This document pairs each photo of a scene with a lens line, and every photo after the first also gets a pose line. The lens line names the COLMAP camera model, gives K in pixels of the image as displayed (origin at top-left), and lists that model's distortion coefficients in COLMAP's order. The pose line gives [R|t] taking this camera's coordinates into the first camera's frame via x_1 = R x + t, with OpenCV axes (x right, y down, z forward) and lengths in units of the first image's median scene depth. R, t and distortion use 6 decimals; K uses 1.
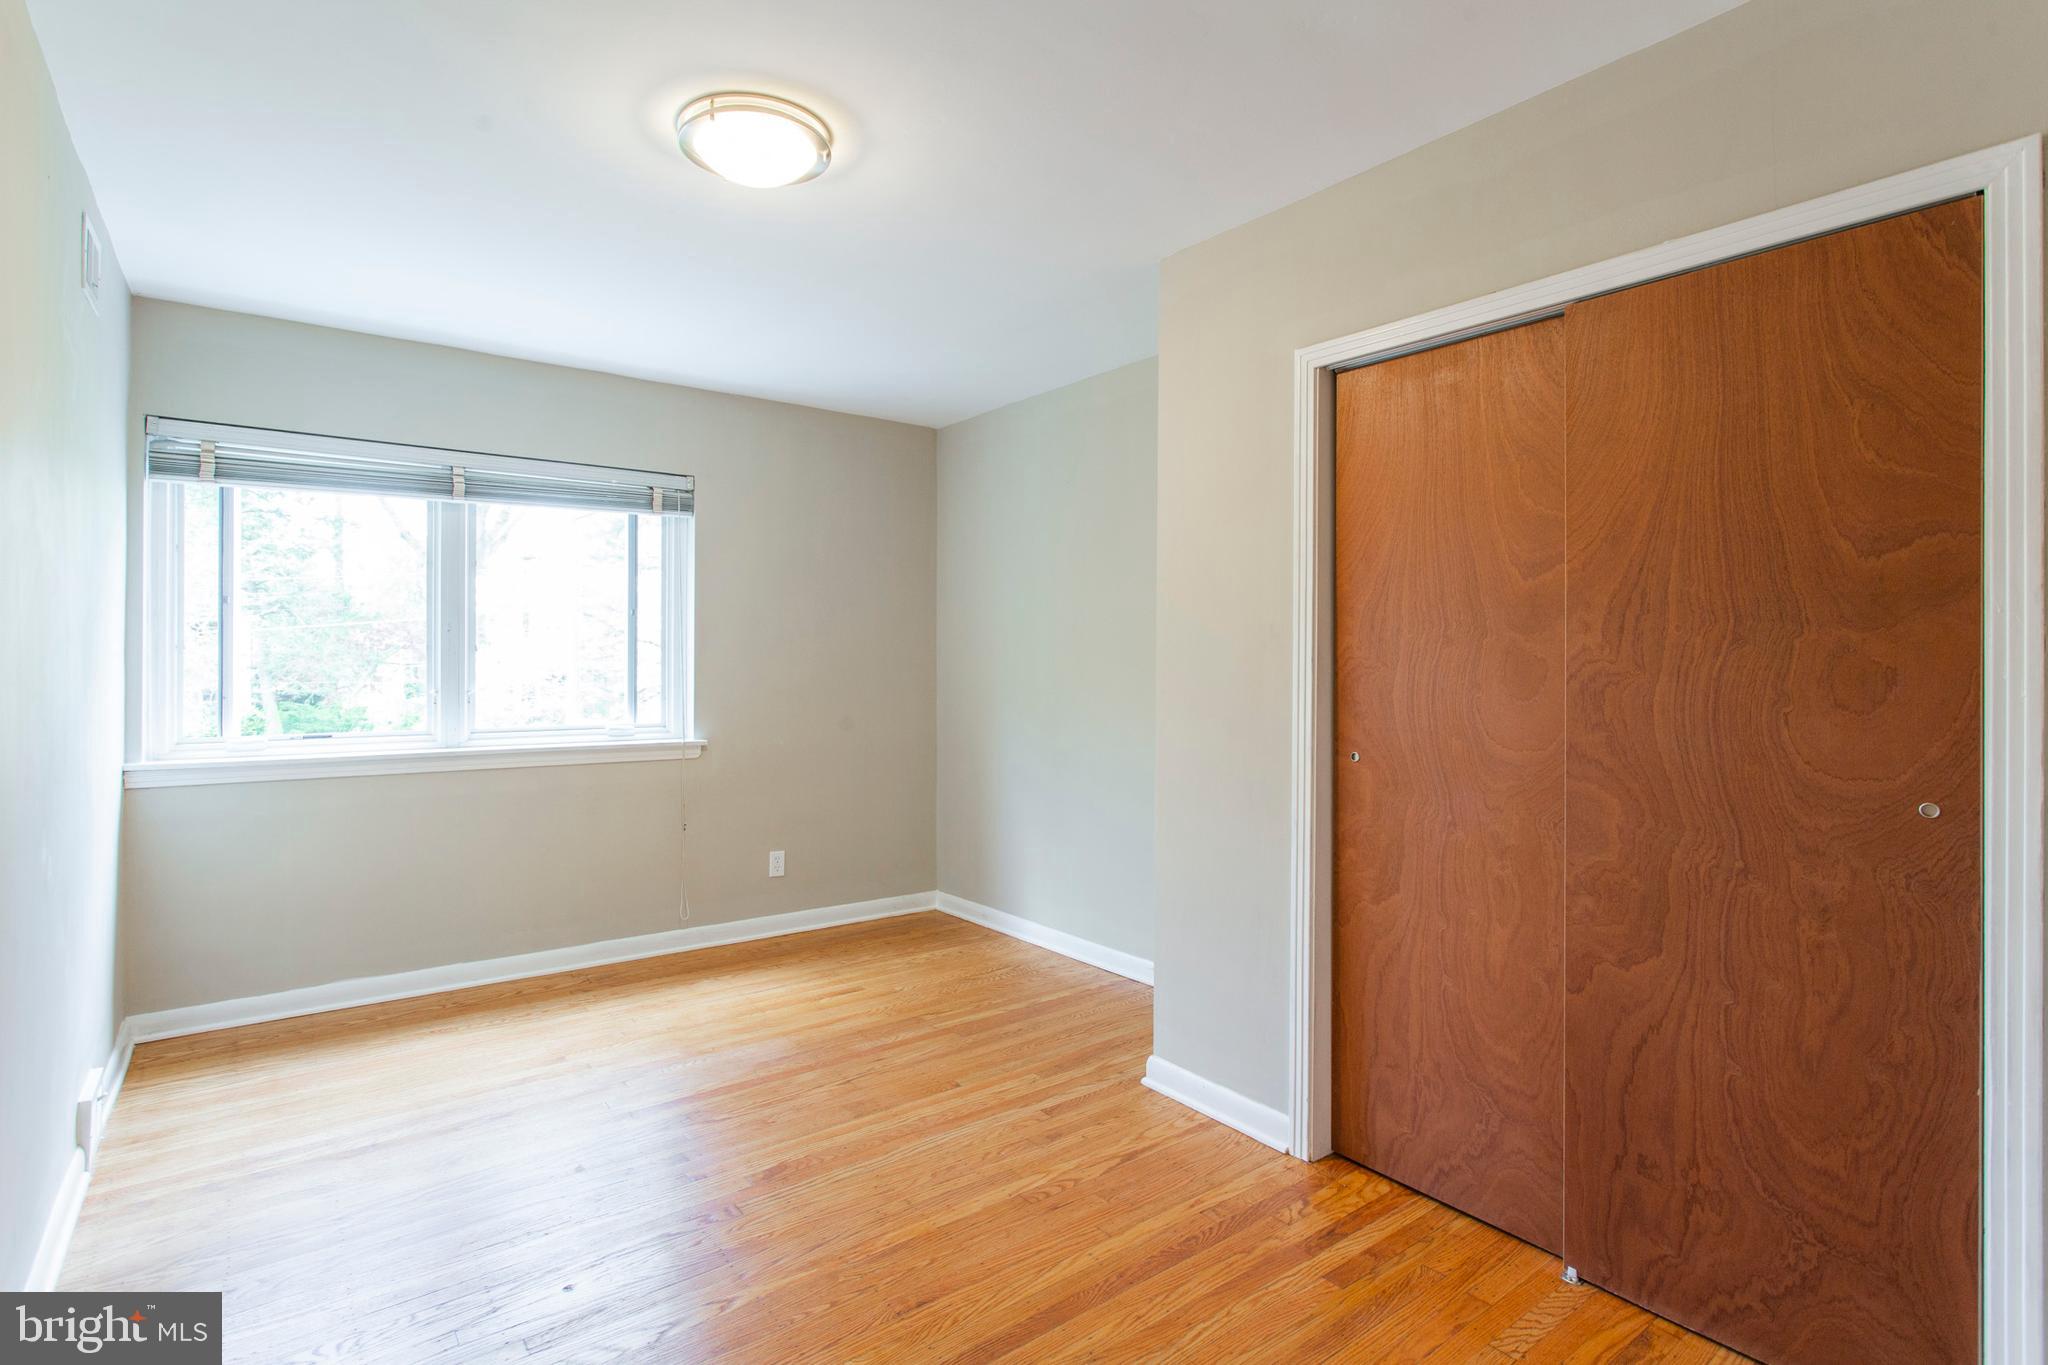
lens RADIAL K [[1007.0, 0, 995.8], [0, 1007.0, 668.2], [0, 0, 1]] dist [-0.009767, 0.001811]
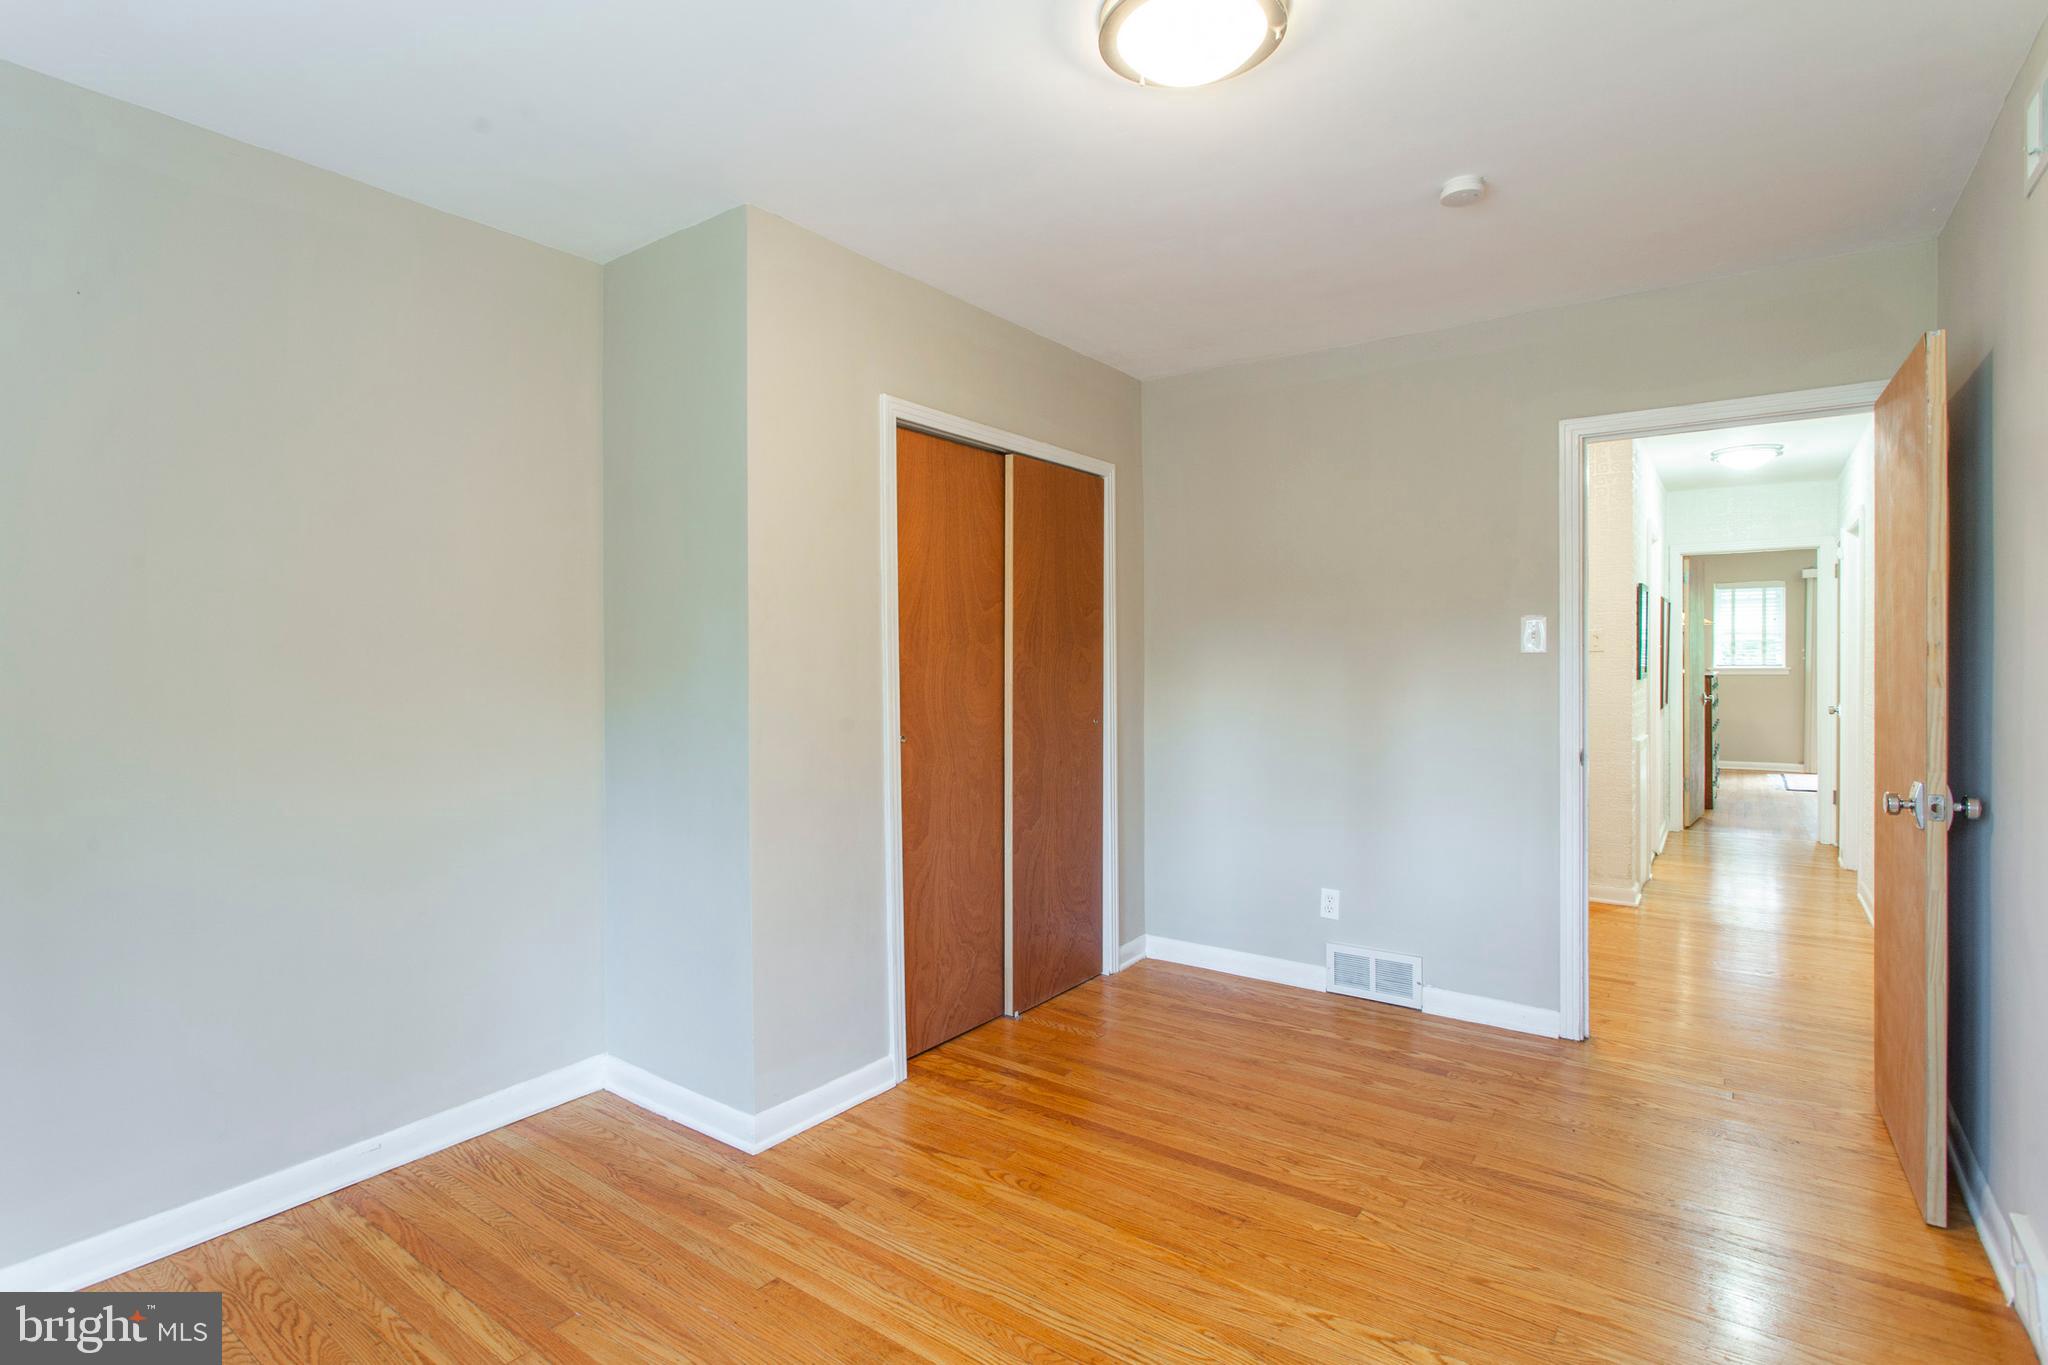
lens RADIAL K [[996.5, 0, 999.3], [0, 996.5, 662.3], [0, 0, 1]] dist [-0.013951, 0.007579]
pose [[-0.286527, -0.005678, 0.958055, -0.912395], [0.009356, 0.999918, 0.008725, -0.018703], [-0.958026, 0.011464, -0.286451, 1.298692]]
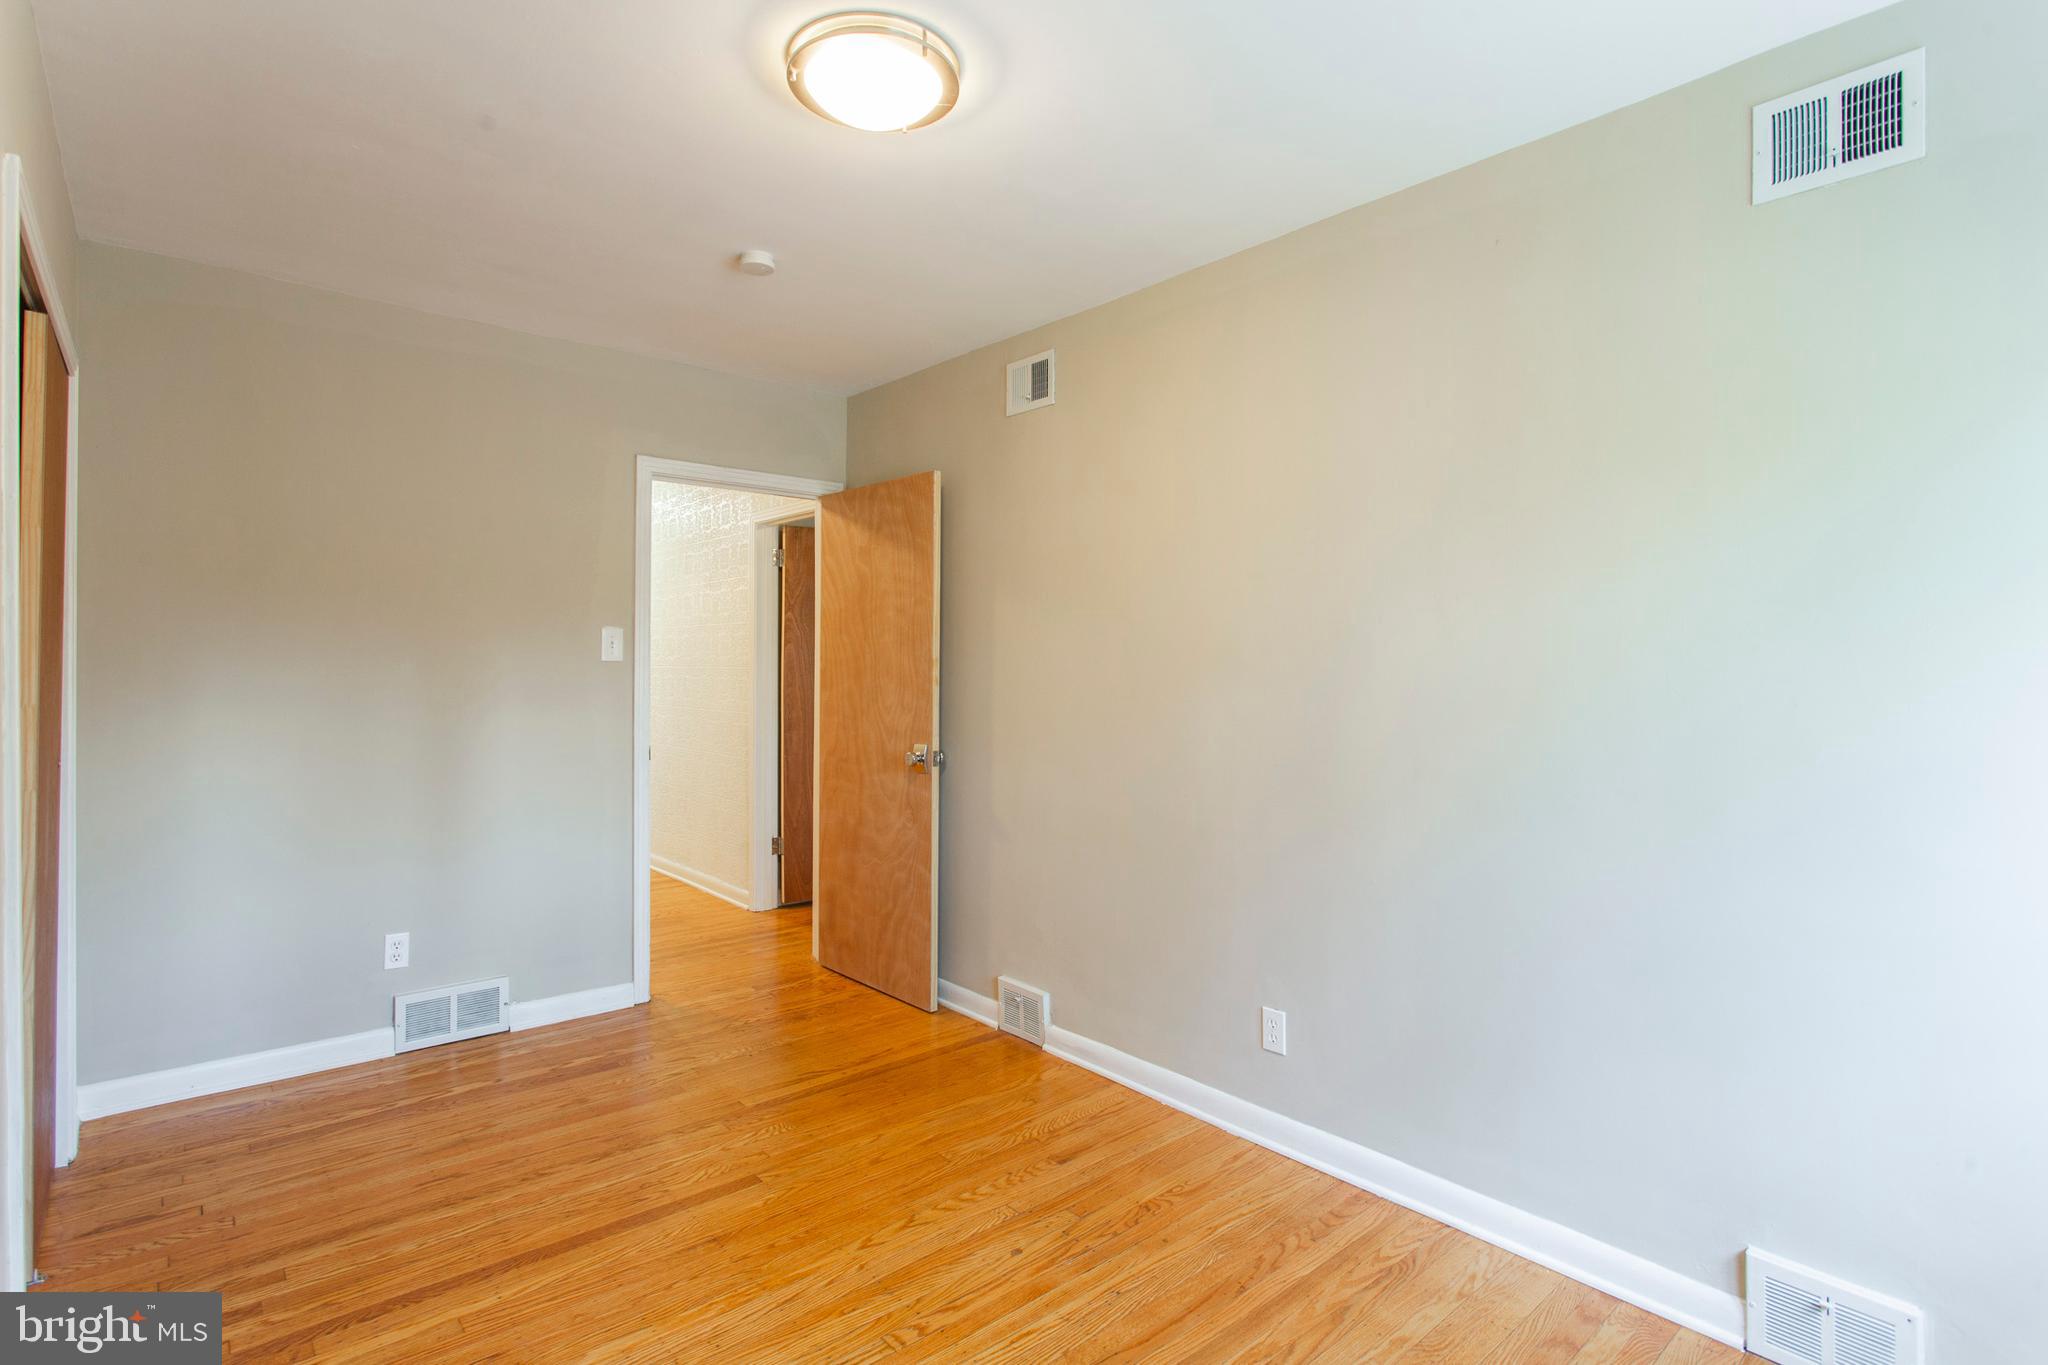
lens RADIAL K [[1007.0, 0, 995.8], [0, 1007.0, 668.2], [0, 0, 1]] dist [-0.009767, 0.001811]
pose [[-0.998252, -0.009122, -0.058393, -0.278504], [-0.009605, 0.999922, 0.007986, -0.019365], [0.058316, 0.008533, -0.998262, 1.755591]]
